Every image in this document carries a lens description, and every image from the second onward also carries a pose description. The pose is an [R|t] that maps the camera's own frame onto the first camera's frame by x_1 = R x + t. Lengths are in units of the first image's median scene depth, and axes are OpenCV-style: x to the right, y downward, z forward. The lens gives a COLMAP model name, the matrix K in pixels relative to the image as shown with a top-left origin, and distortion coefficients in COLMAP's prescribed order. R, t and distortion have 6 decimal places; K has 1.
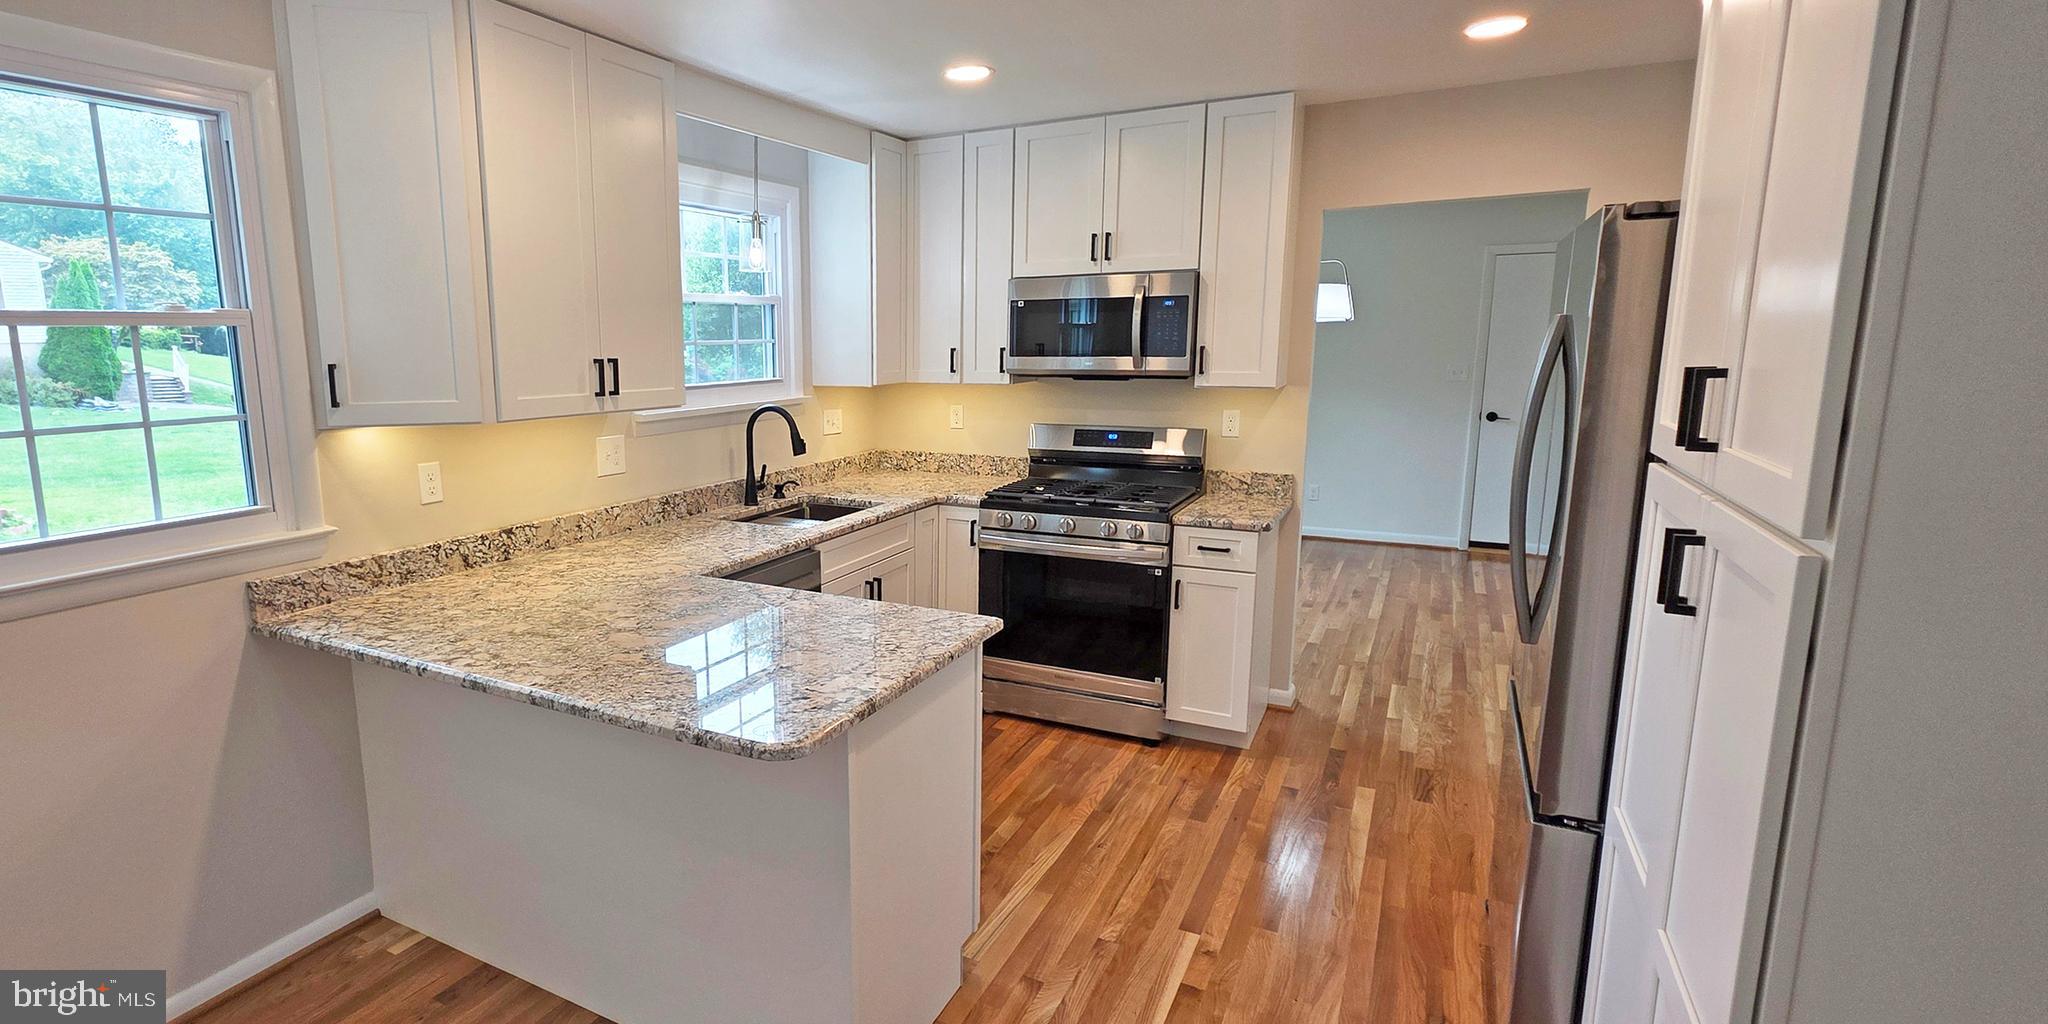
lens RADIAL K [[923.4, 0, 1015.8], [0, 923.4, 503.7], [0, 0, 1]] dist [-0.000030, -0.000692]
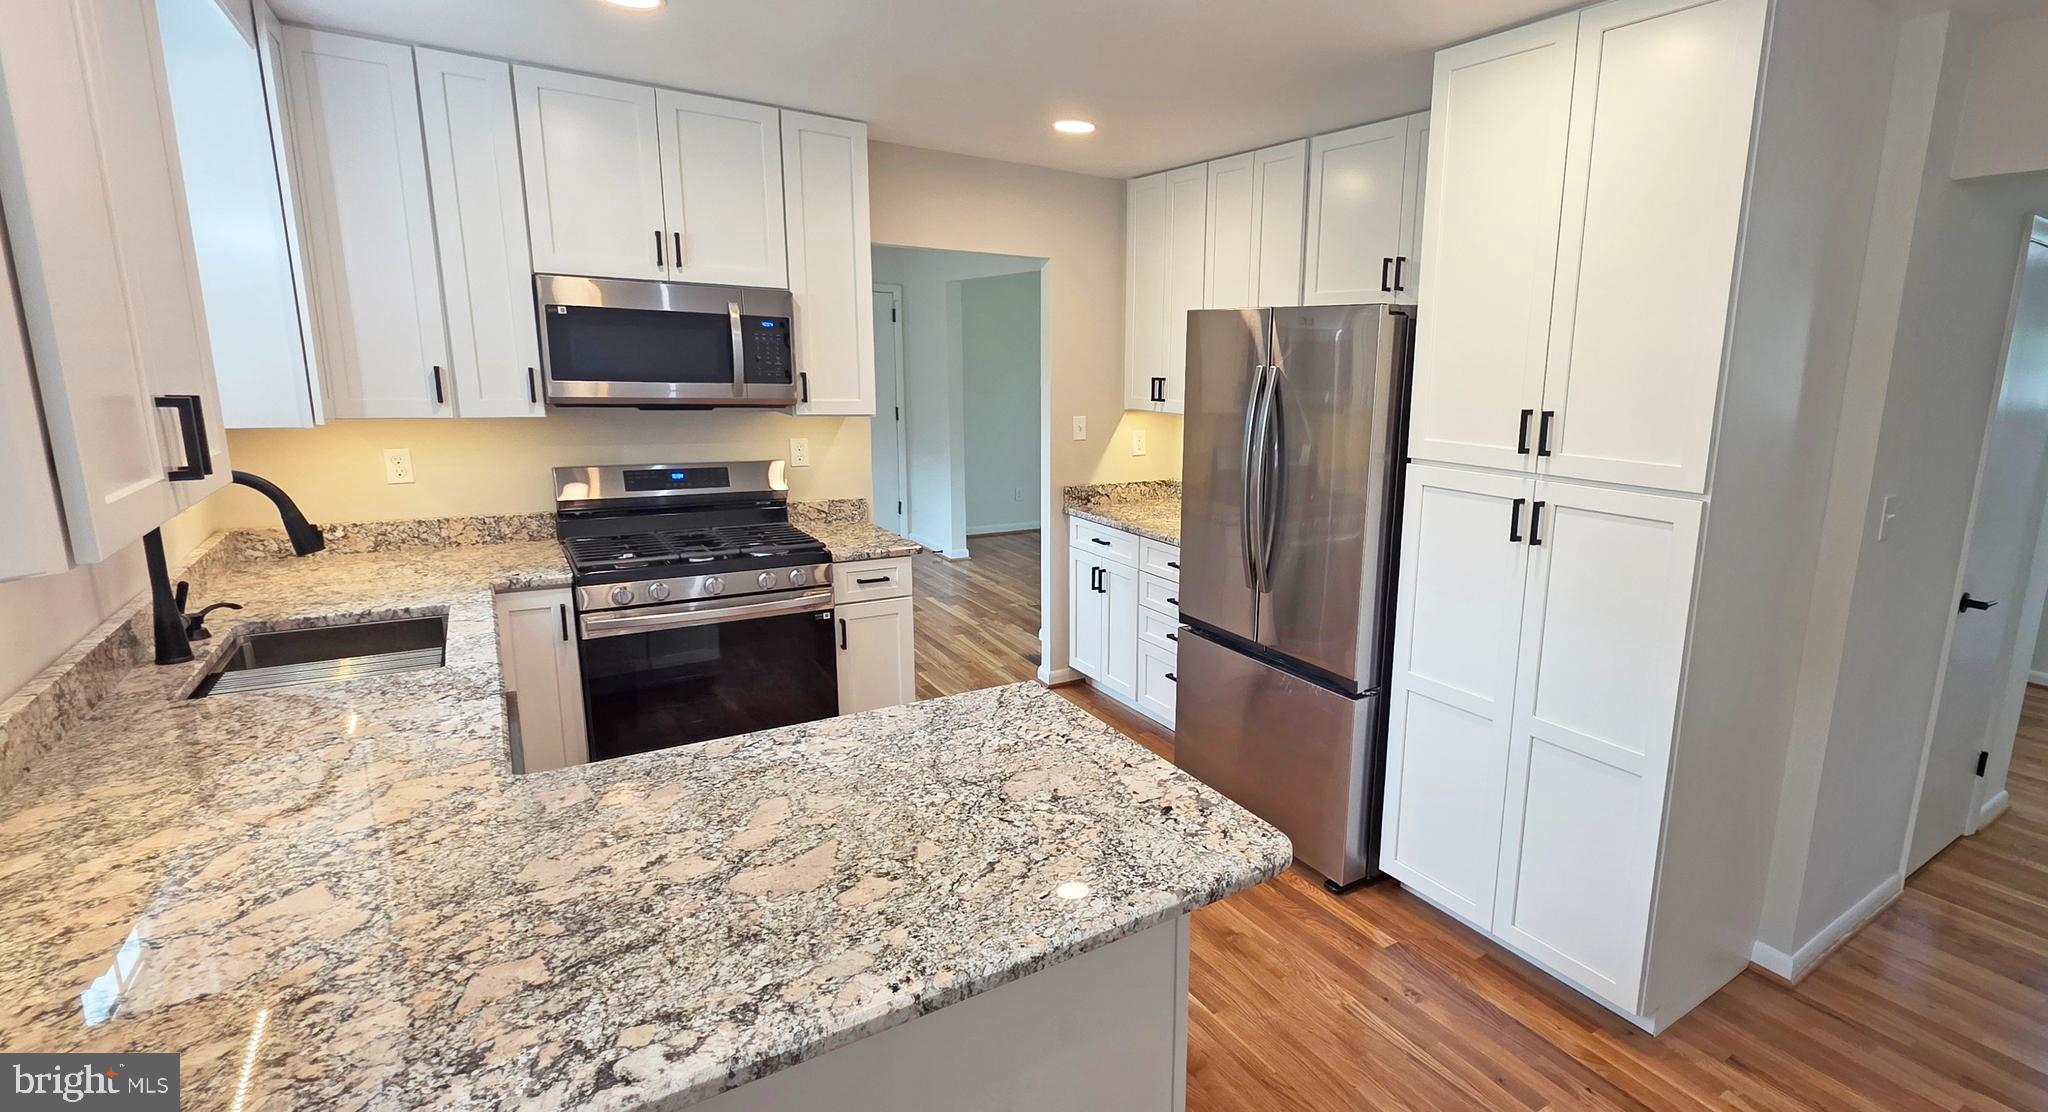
lens RADIAL K [[895.9, 0, 1027.6], [0, 895.9, 543.4], [0, 0, 1]] dist [-0.001572, -0.000197]
pose [[0.522555, -0.145792, 0.840048, -0.492132], [0.112800, 0.988433, 0.101377, -0.067578], [-0.845111, 0.041782, 0.532956, 0.337328]]
